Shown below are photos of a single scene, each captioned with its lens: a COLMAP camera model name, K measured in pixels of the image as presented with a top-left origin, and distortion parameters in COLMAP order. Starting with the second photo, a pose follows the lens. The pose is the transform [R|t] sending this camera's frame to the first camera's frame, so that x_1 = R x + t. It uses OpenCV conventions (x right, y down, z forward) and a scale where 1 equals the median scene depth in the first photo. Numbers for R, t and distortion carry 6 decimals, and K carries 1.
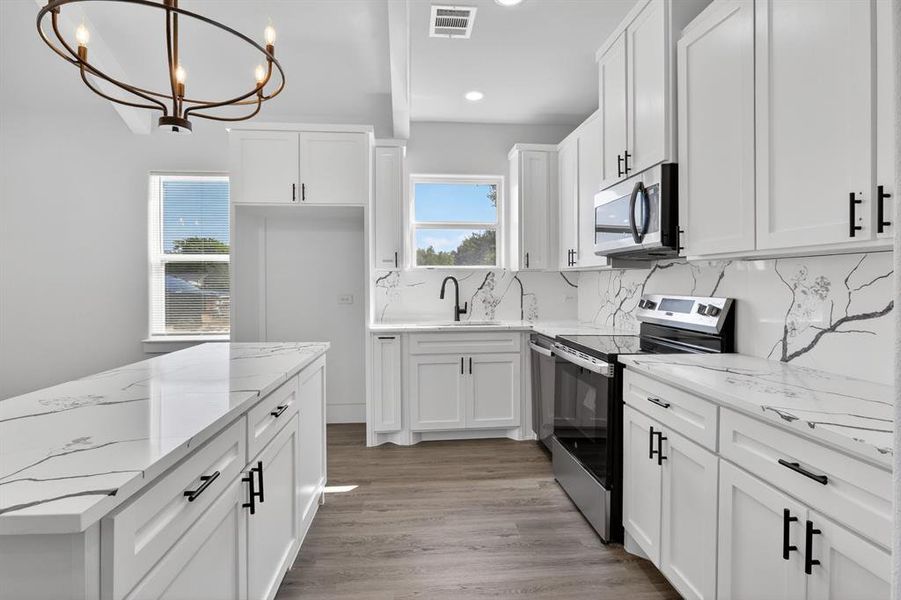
lens RADIAL K [[440.3, 0, 453.6], [0, 440.3, 287.8], [0, 0, 1]] dist [-0.003402, 0.000033]
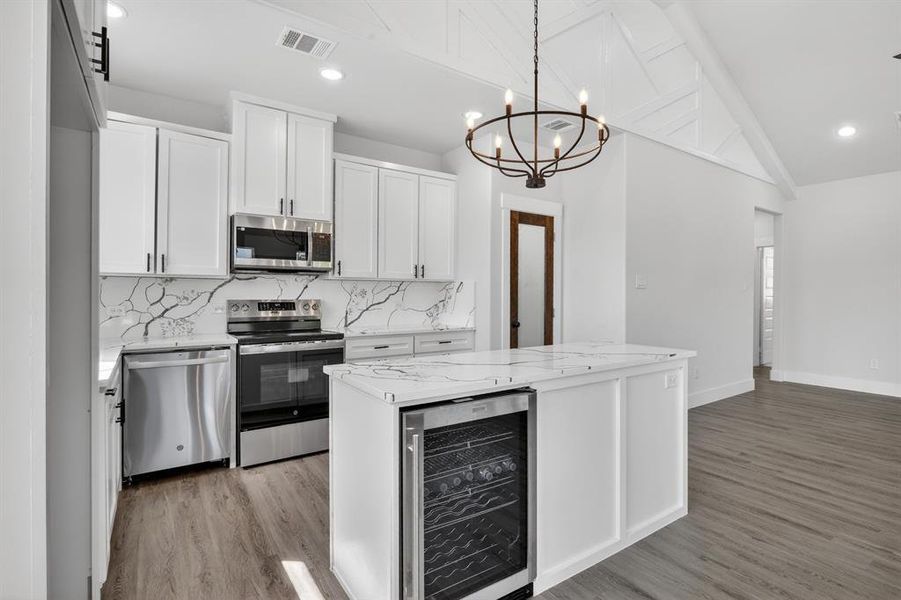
lens RADIAL K [[440.2, 0, 453.8], [0, 440.2, 298.7], [0, 0, 1]] dist [-0.003443, 0.000199]
pose [[-0.482587, -0.013083, 0.875750, -0.994157], [0.006987, 0.999799, 0.018786, -0.008457], [-0.875820, 0.015184, -0.482398, 1.081515]]
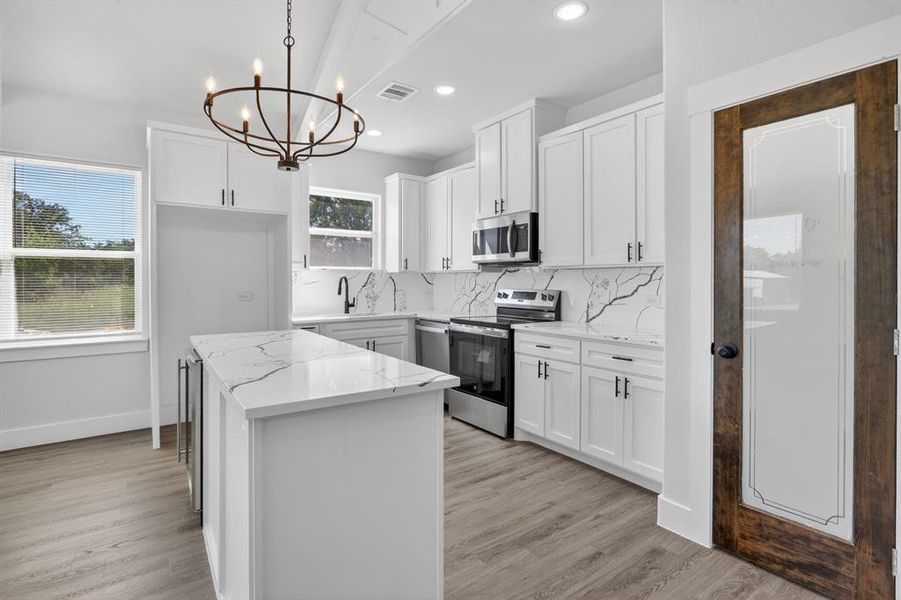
lens RADIAL K [[440.3, 0, 453.6], [0, 440.3, 287.8], [0, 0, 1]] dist [-0.003402, 0.000033]
pose [[0.862244, -0.005545, 0.506463, -0.497340], [0.004463, 0.999984, 0.003350, 0.004651], [-0.506474, -0.000628, 0.862255, -0.251619]]
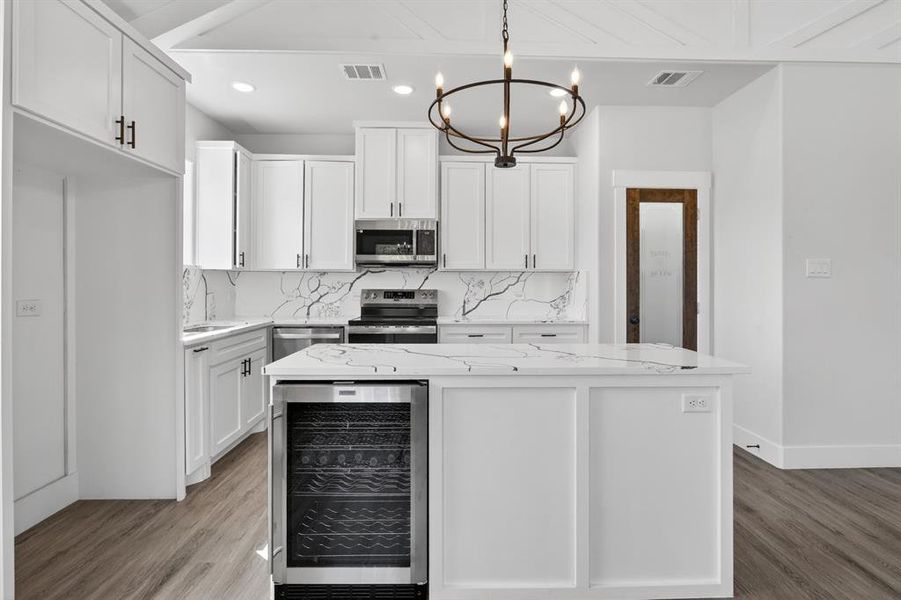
lens RADIAL K [[440.0, 0, 462.1], [0, 440.0, 282.0], [0, 0, 1]] dist [0.001339, 0.000559]
pose [[0.066673, 0.003282, 0.997769, -1.103869], [0.008781, 0.999954, -0.003876, -0.002236], [-0.997736, 0.009019, 0.066641, 0.574629]]
